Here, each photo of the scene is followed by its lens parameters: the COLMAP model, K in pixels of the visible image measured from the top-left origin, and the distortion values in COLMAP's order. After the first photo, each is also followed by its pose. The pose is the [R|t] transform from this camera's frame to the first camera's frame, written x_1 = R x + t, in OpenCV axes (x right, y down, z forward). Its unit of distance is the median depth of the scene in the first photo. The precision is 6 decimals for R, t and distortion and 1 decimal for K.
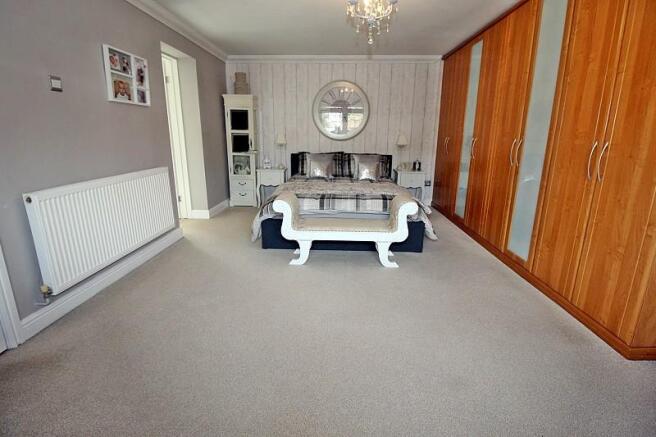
lens RADIAL K [[320.1, 0, 326.1], [0, 320.1, 214.6], [0, 0, 1]] dist [0.003479, -0.015004]
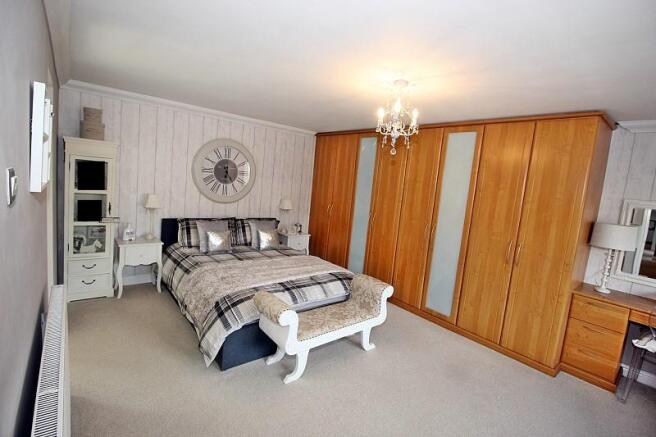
lens RADIAL K [[305.8, 0, 330.0], [0, 305.8, 214.6], [0, 0, 1]] dist [0.002192, -0.012799]
pose [[0.734533, -0.016185, 0.678380, -0.341057], [0.077017, 0.995244, -0.059647, -0.135289], [-0.674188, 0.096060, 0.732286, 0.193068]]
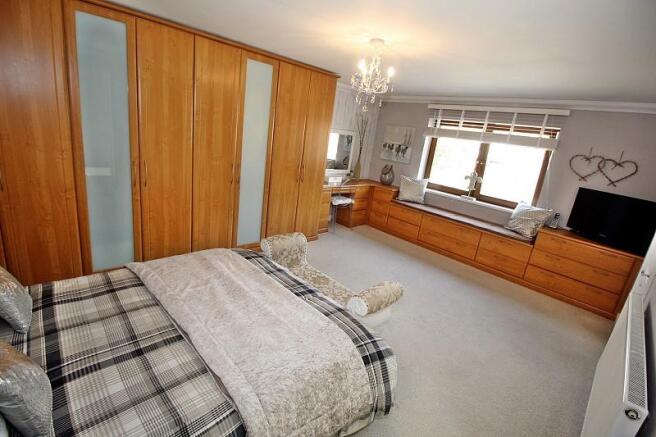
lens RADIAL K [[305.8, 0, 330.0], [0, 305.8, 214.6], [0, 0, 1]] dist [0.002192, -0.012799]
pose [[-0.721868, -0.278763, 0.633401, -0.274487], [0.035648, 0.899085, 0.436320, -0.324149], [-0.691111, 0.337545, -0.639084, 0.911156]]
